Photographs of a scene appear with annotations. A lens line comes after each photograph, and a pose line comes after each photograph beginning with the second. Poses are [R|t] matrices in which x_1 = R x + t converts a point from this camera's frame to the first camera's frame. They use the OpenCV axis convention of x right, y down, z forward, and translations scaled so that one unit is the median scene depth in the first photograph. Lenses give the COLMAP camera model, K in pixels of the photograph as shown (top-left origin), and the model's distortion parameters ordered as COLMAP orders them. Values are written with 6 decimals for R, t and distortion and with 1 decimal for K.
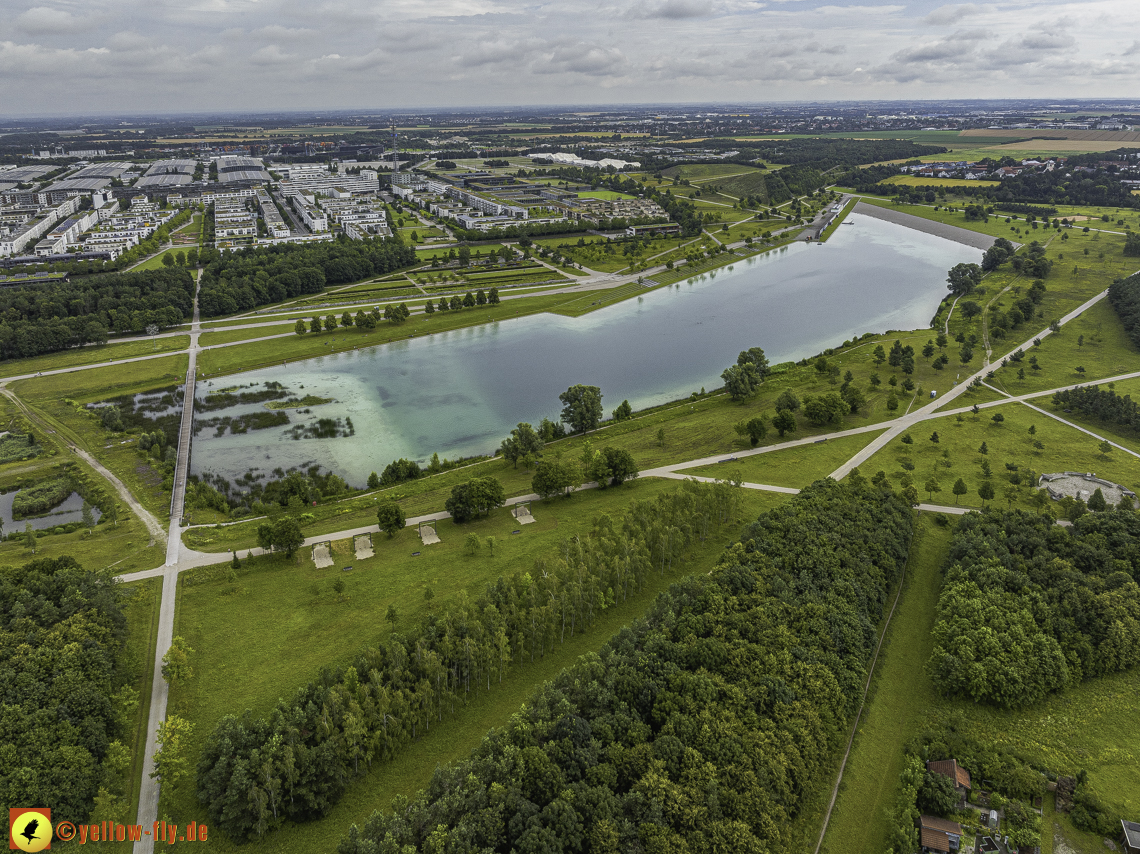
lens RADIAL K [[799.1, 0, 574.2], [0, 799.1, 411.8], [0, 0, 1]] dist [-0.040629, 0.028841]
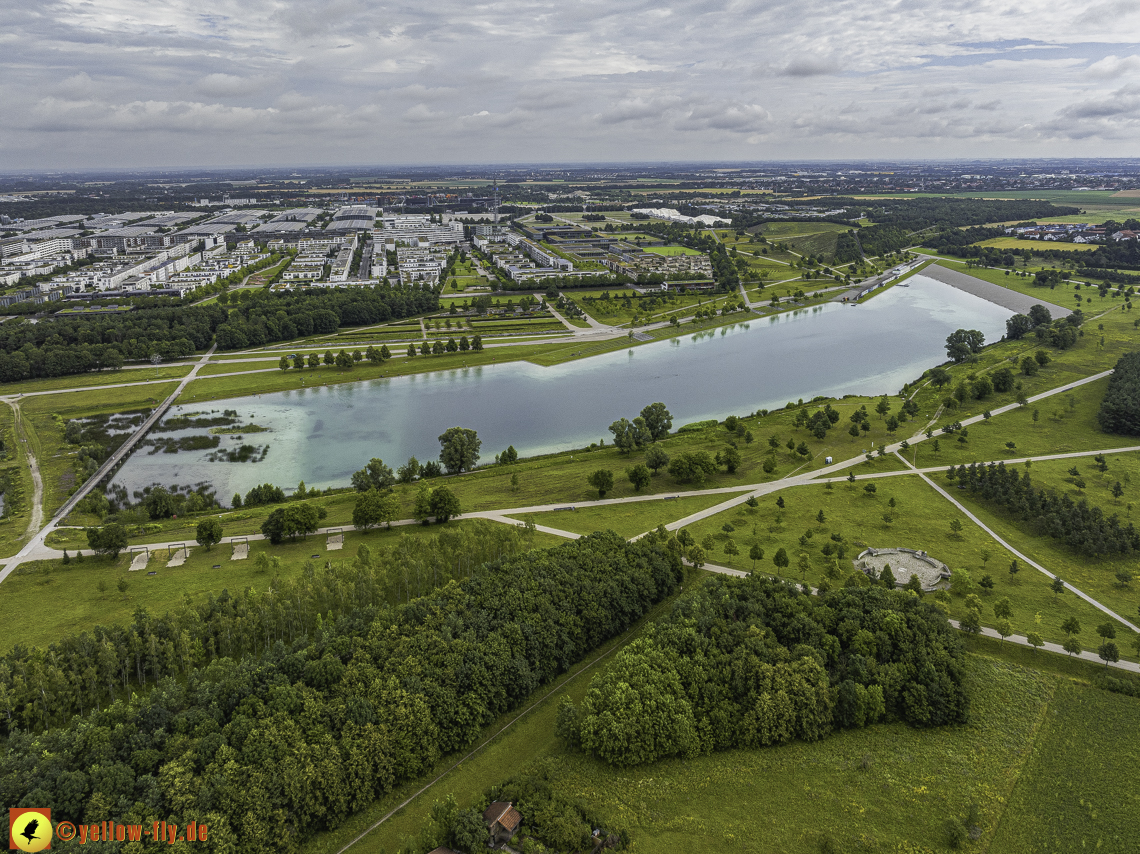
lens RADIAL K [[801.4, 0, 576.6], [0, 801.4, 424.7], [0, 0, 1]] dist [-0.034281, 0.022130]
pose [[0.984029, 0.059857, -0.167640, 0.159054], [-0.067966, 0.996758, -0.043052, -0.001466], [0.164520, 0.053758, 0.984908, -0.005443]]
